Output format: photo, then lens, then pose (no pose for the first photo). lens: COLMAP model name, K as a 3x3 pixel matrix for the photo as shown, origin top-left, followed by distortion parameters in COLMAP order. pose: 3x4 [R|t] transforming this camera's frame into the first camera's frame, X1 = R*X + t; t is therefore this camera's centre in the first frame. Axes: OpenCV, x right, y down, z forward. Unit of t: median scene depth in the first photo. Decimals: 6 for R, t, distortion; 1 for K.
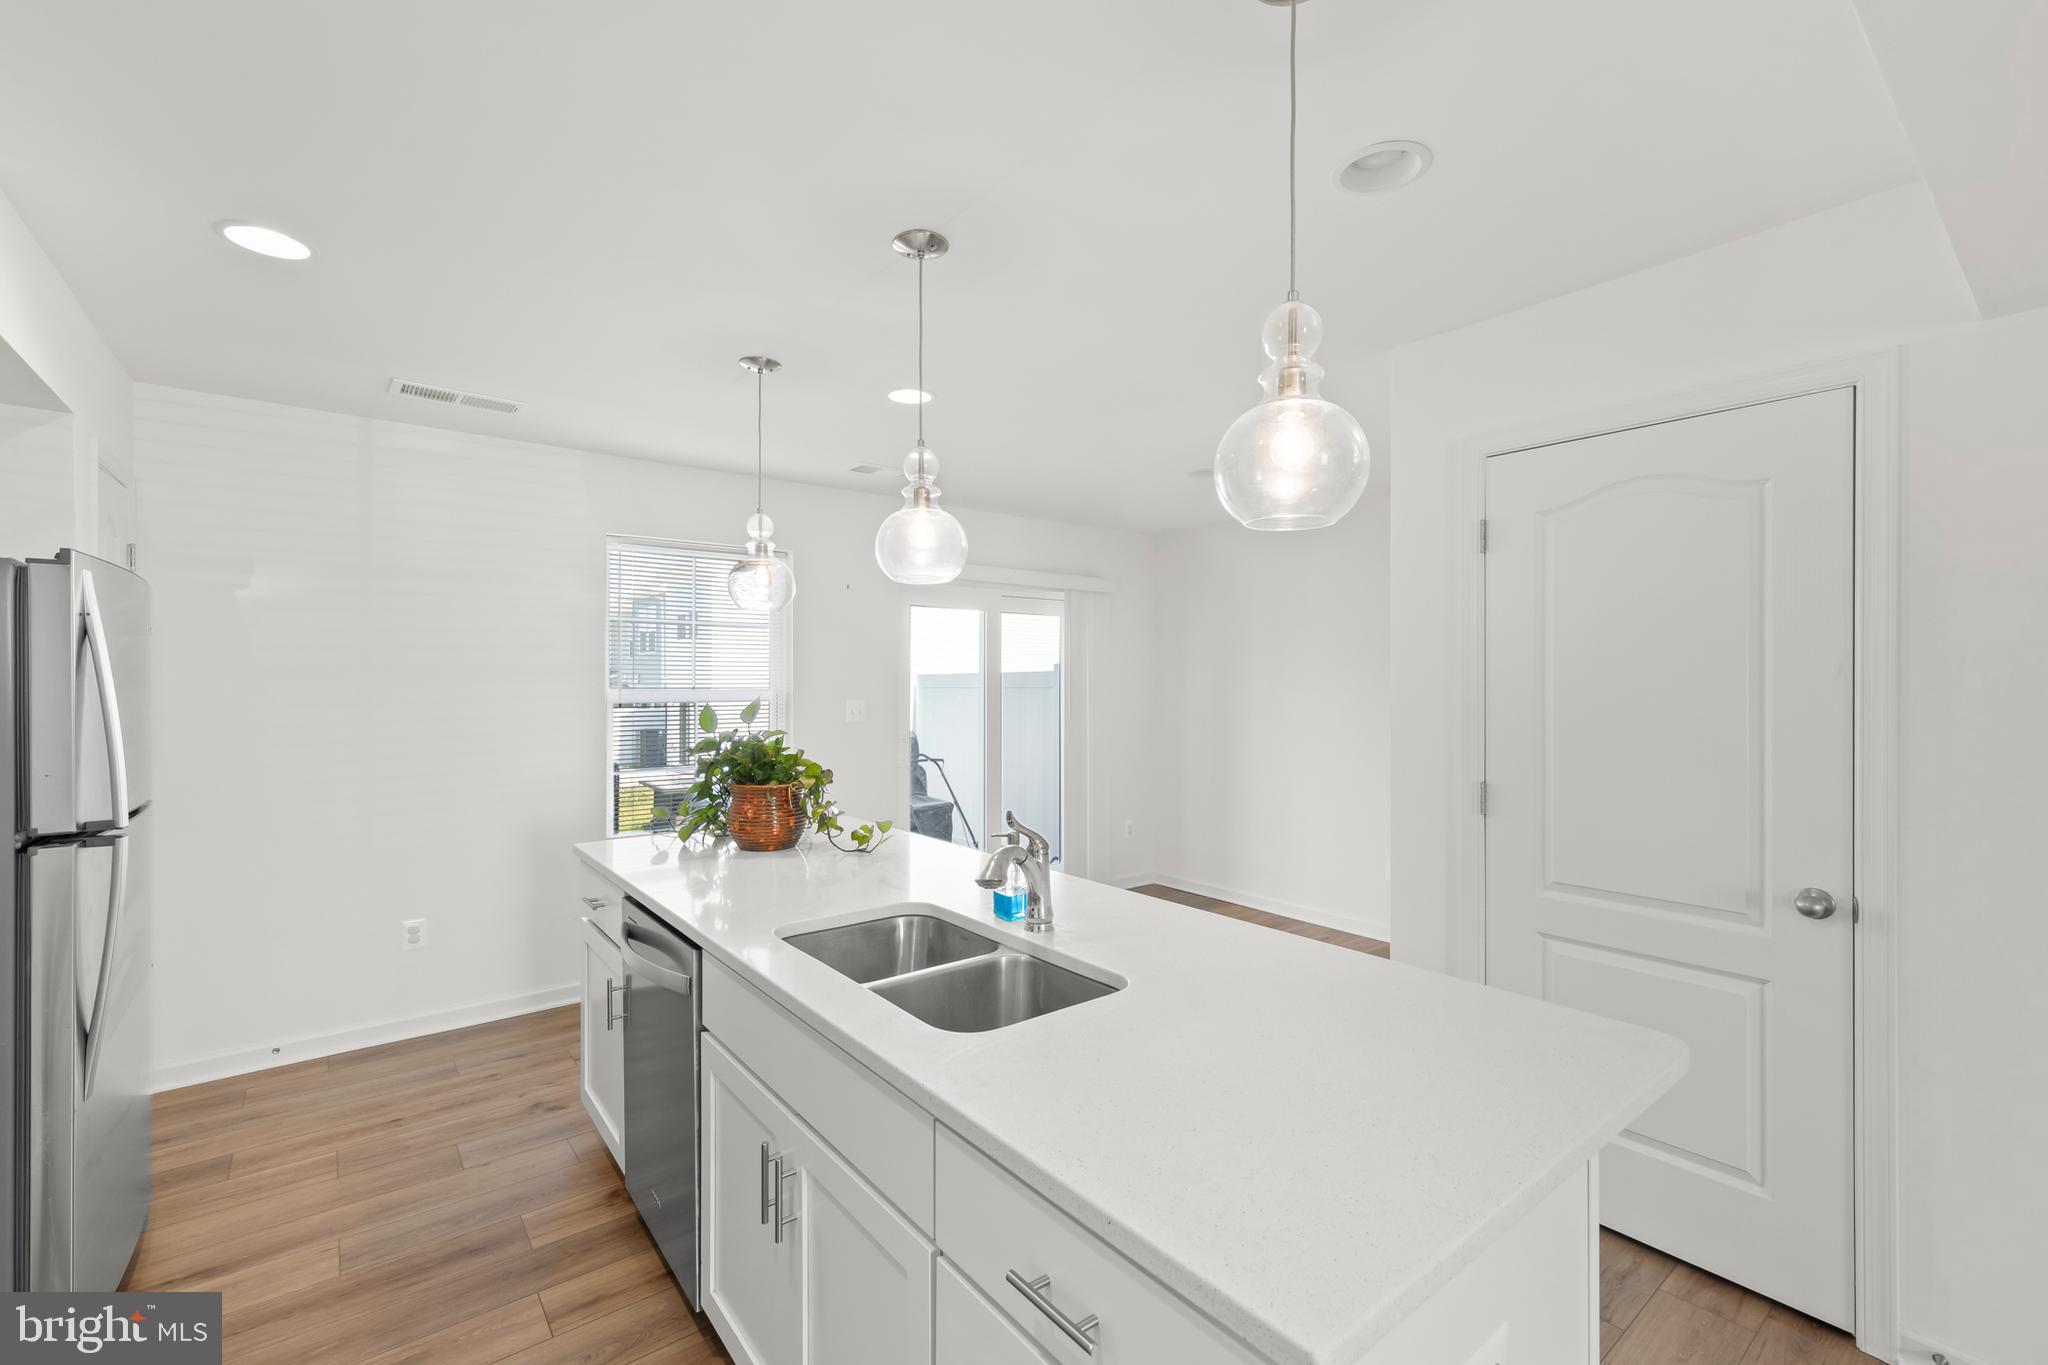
lens RADIAL K [[885.1, 0, 1034.9], [0, 885.1, 681.0], [0, 0, 1]] dist [0.012094, -0.002315]
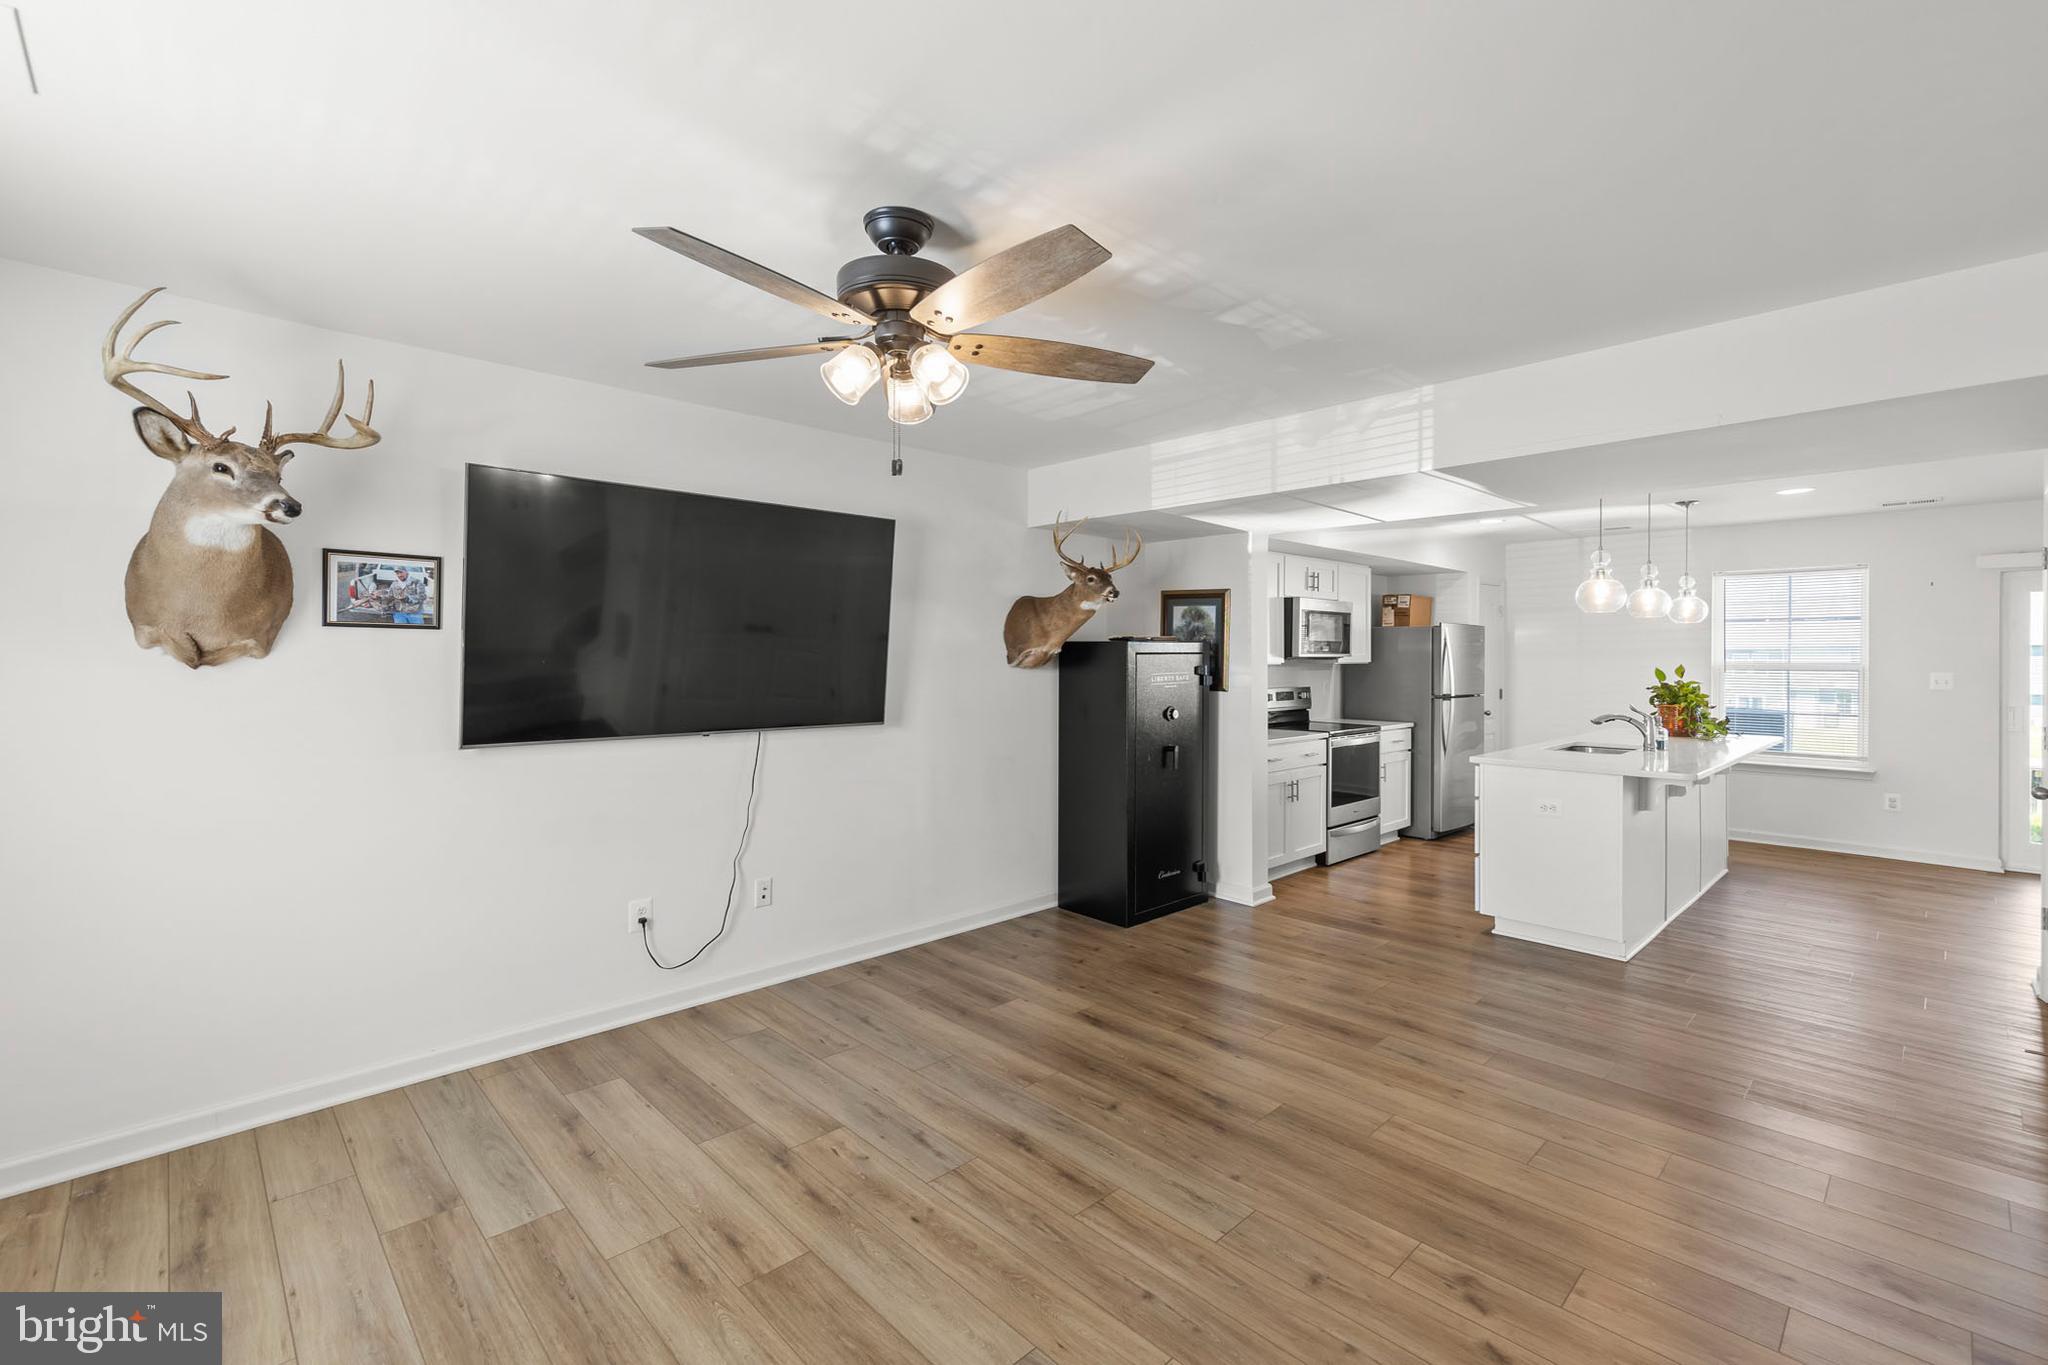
lens RADIAL K [[885.1, 0, 1024.4], [0, 885.1, 652.0], [0, 0, 1]] dist [0.012094, -0.002315]
pose [[0.093829, -0.005697, -0.995572, 1.670166], [-0.002119, 0.999980, -0.005922, 0.004286], [0.995586, 0.002665, 0.093815, -0.740115]]
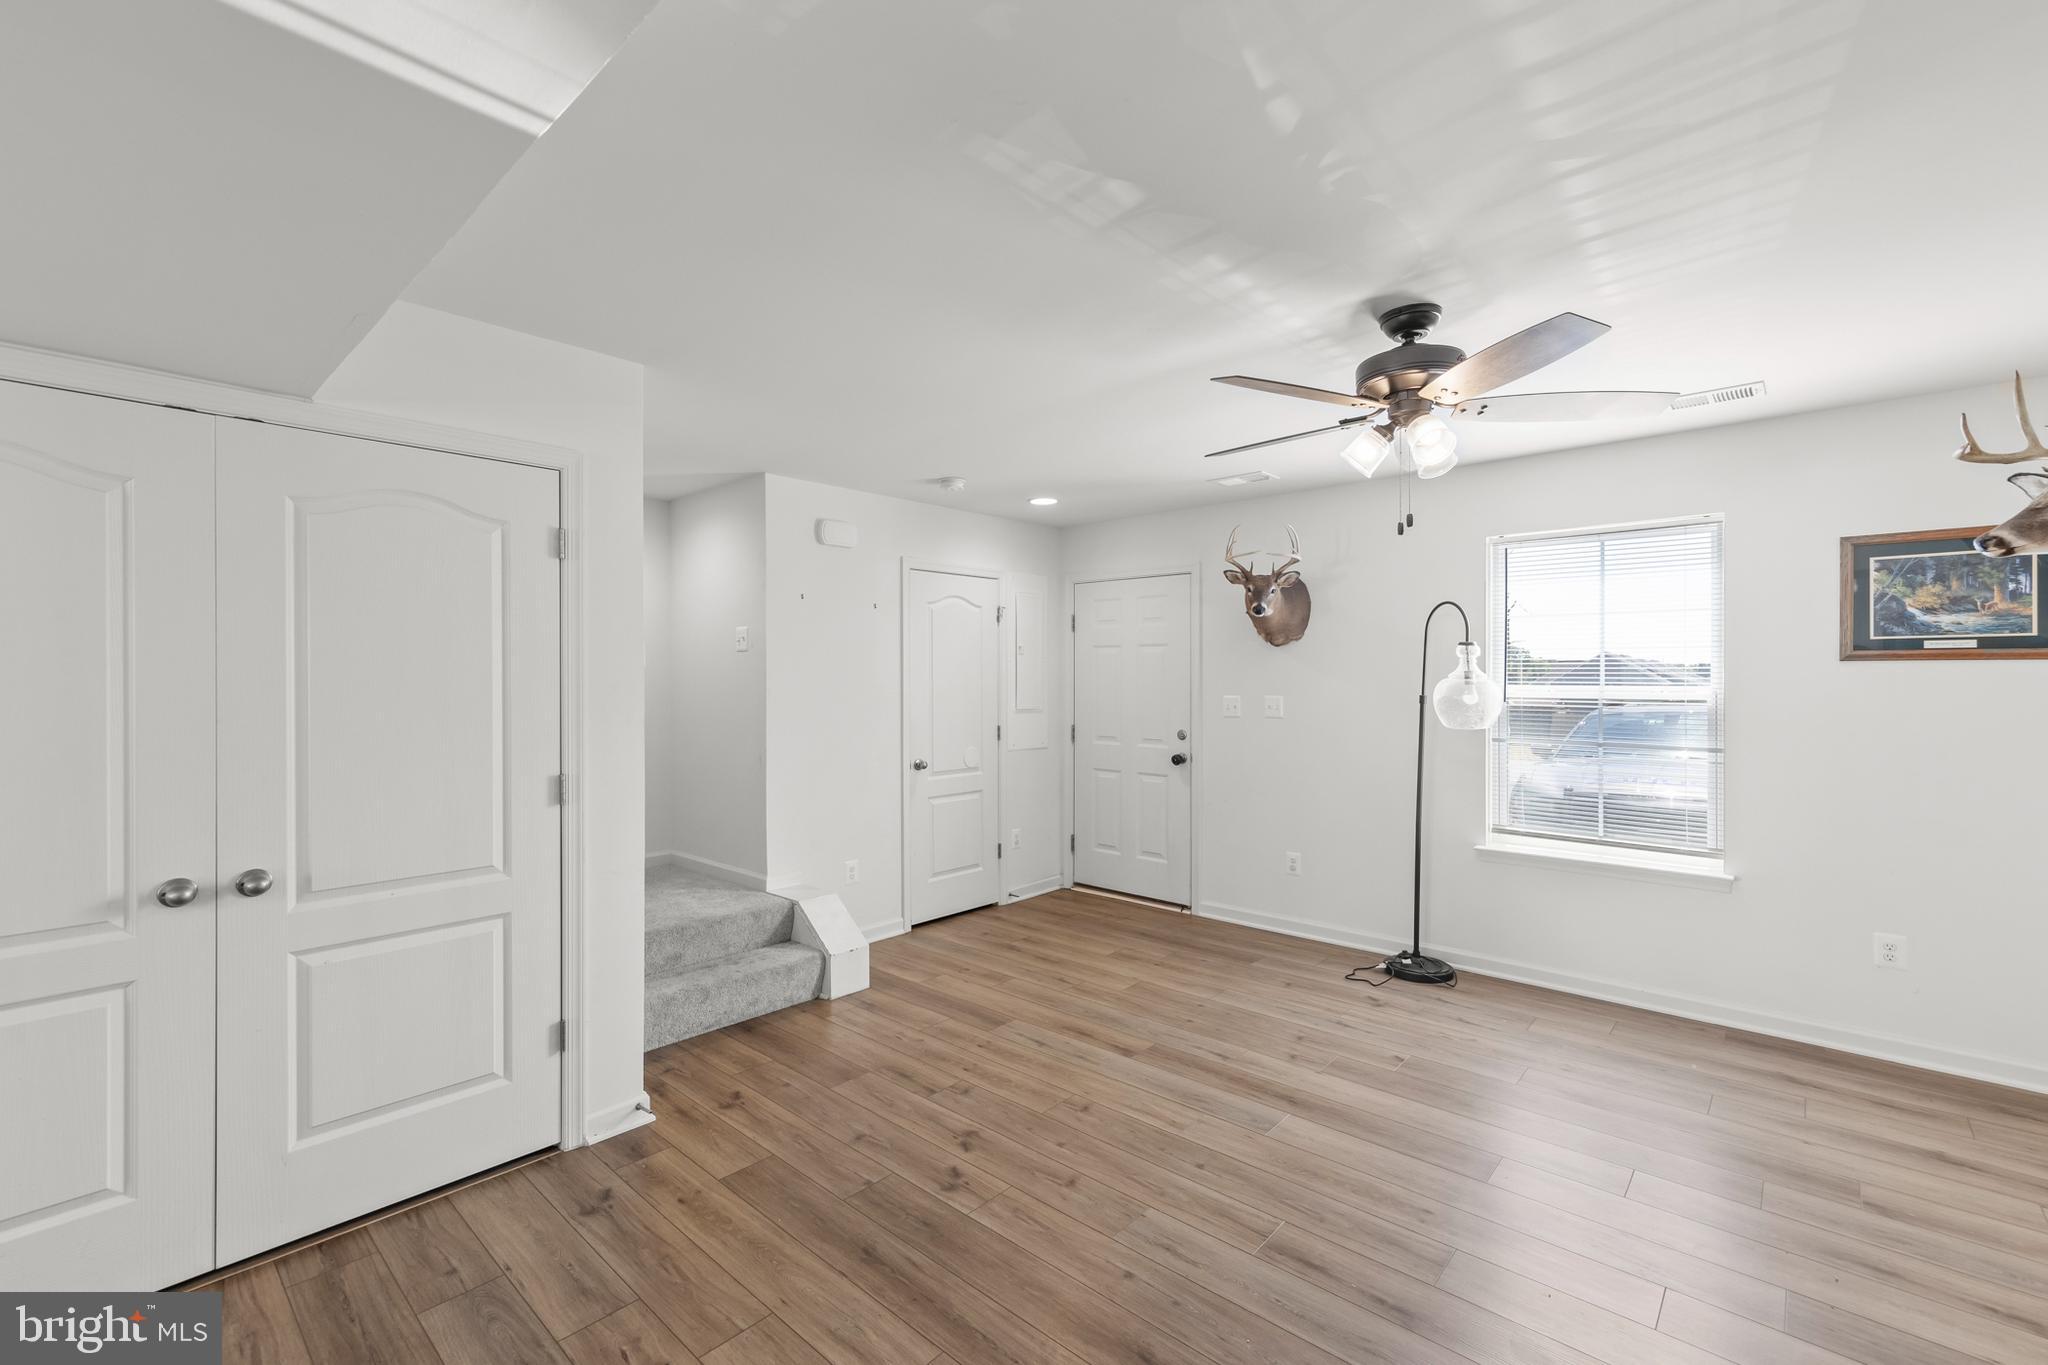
lens RADIAL K [[885.1, 0, 1009.3], [0, 885.1, 684.0], [0, 0, 1]] dist [0.012094, -0.002315]
pose [[-0.158300, -0.006729, 0.987368, 0.040036], [0.000254, 0.999976, 0.006855, -0.002331], [-0.987391, 0.001336, -0.158294, -0.215164]]
